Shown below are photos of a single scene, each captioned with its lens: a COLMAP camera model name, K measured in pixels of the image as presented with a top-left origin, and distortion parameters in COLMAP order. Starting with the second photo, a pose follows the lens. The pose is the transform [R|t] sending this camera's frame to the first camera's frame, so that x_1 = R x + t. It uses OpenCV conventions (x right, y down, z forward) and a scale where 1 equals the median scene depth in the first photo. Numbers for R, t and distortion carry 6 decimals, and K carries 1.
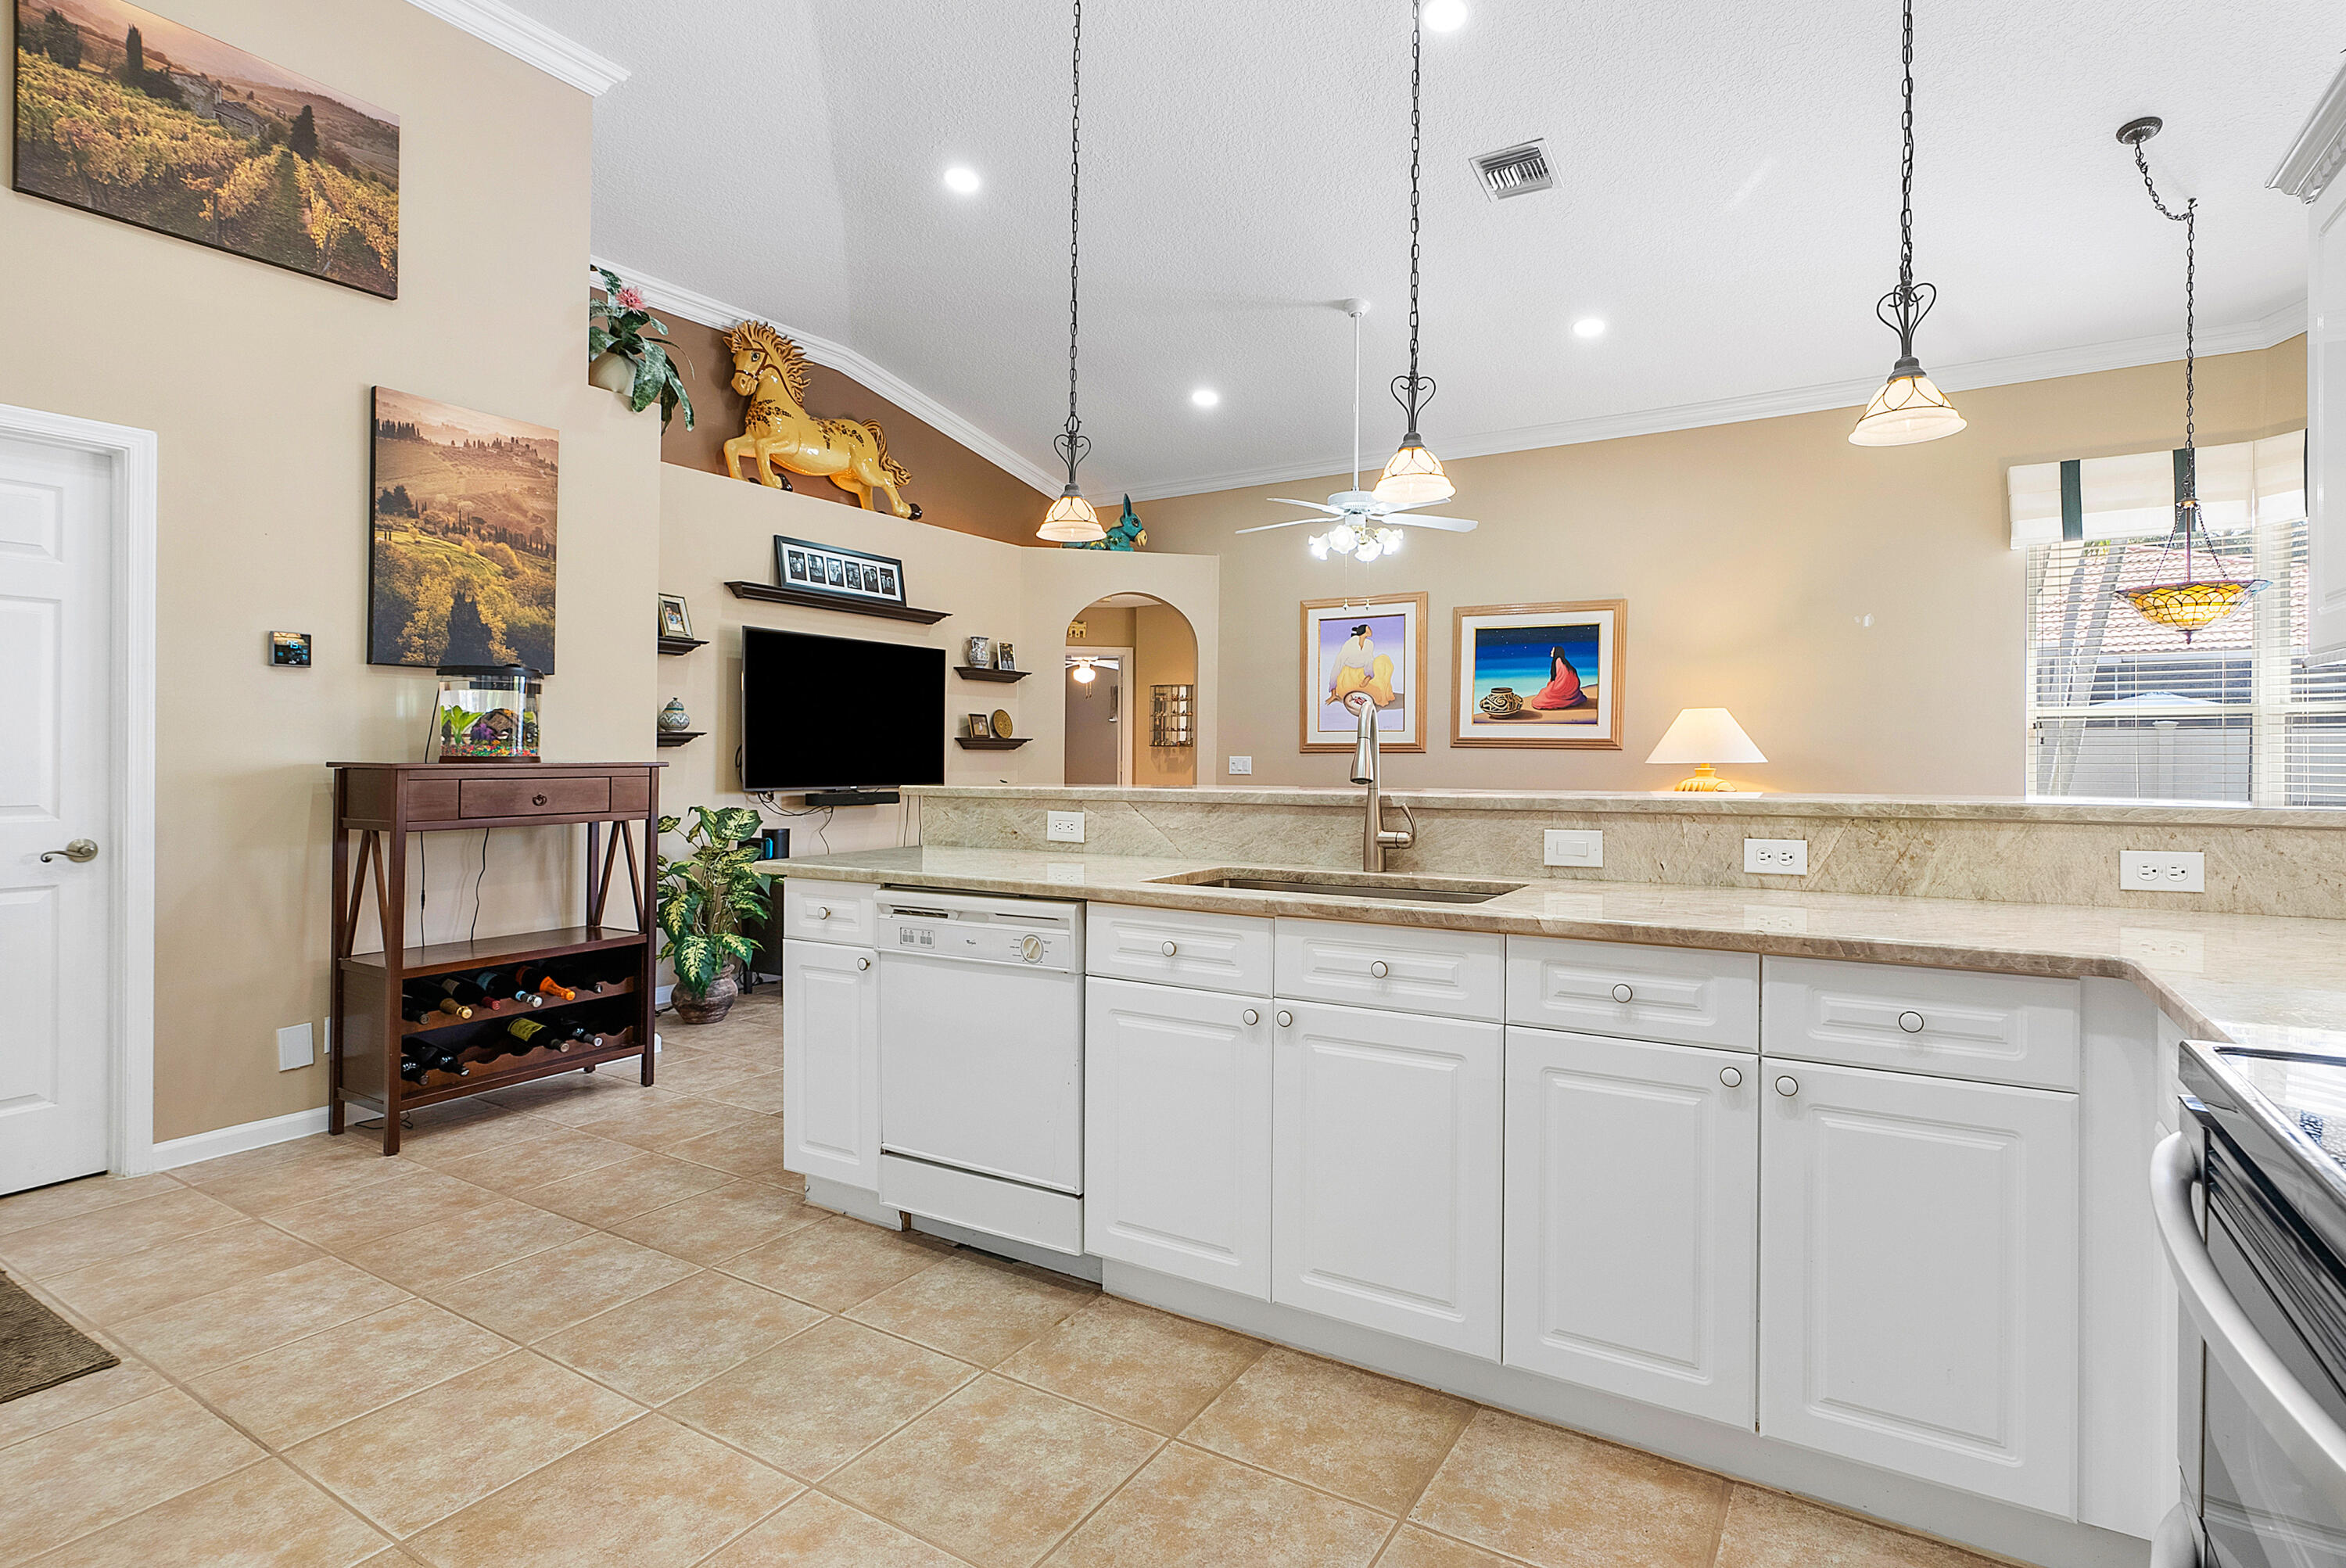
lens RADIAL K [[1153.8, 0, 1180.3], [0, 1153.8, 769.3], [0, 0, 1]] dist [-0.001077, 0.001939]
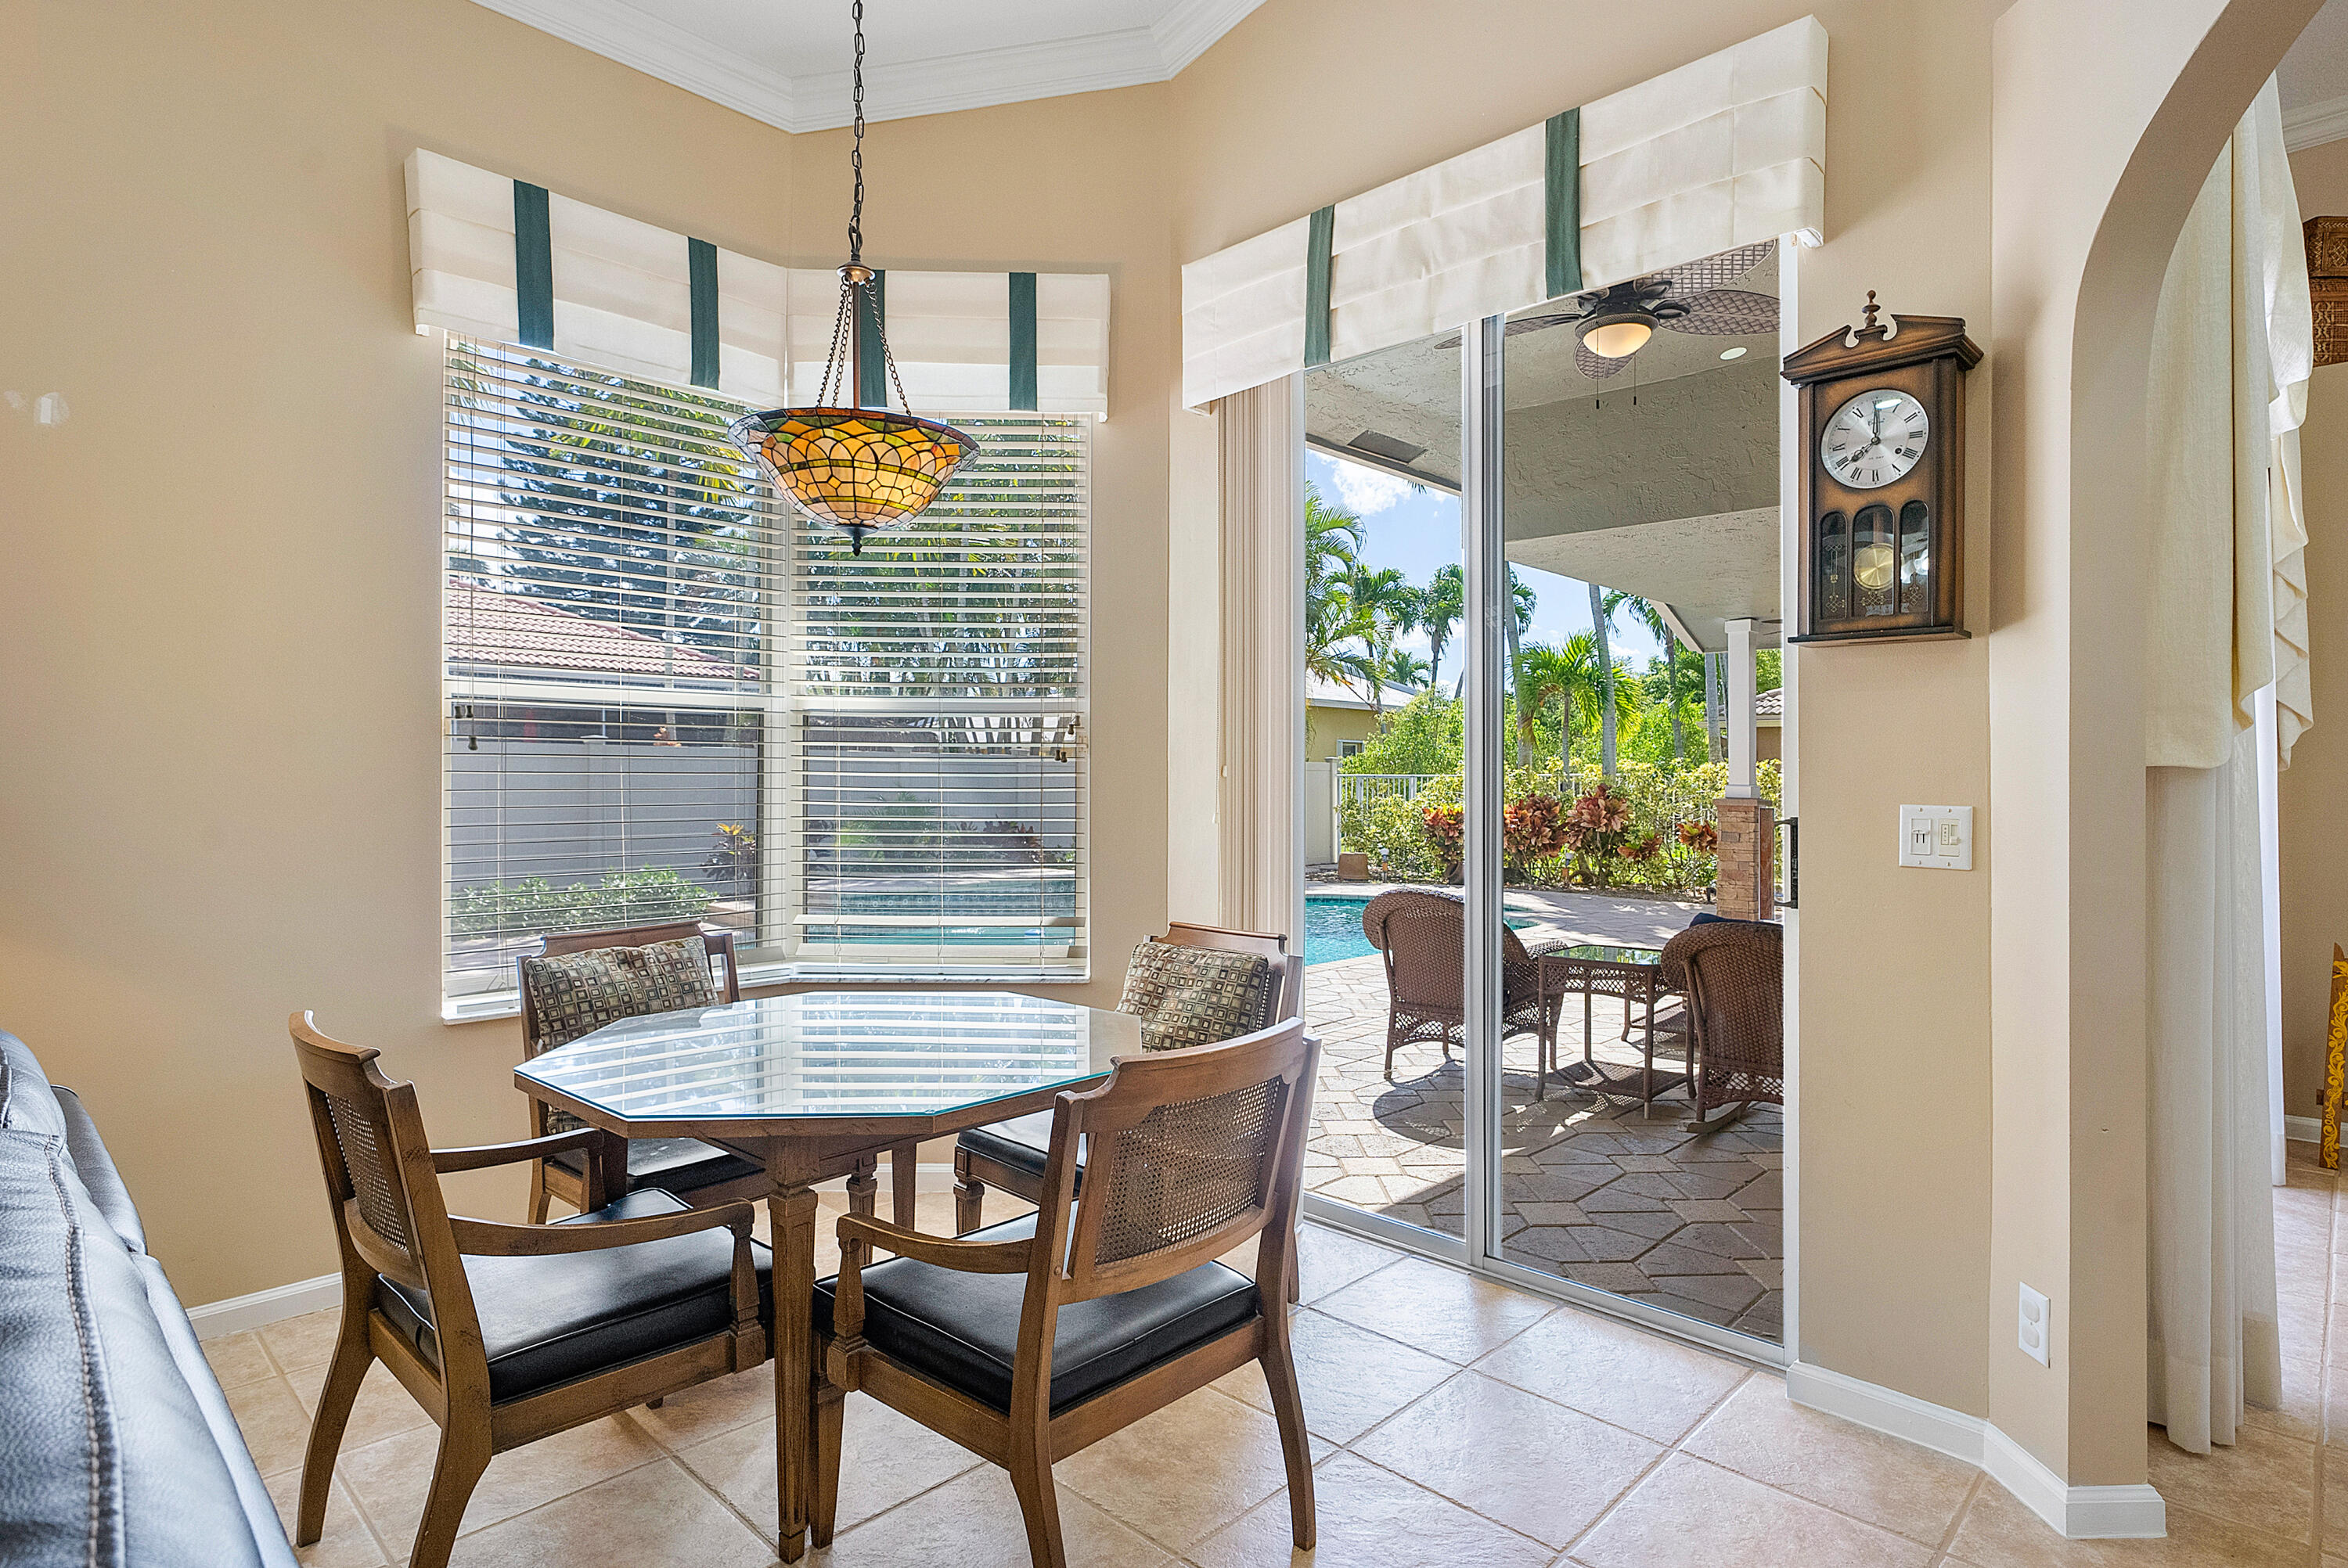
lens RADIAL K [[1218.0, 0, 1191.1], [0, 1218.0, 779.7], [0, 0, 1]] dist [0.004670, 0.001387]
pose [[0.224335, 0.002544, 0.974509, 0.322595], [0.004766, 0.999982, -0.003707, -0.008030], [-0.974500, 0.005476, 0.224319, 0.605942]]
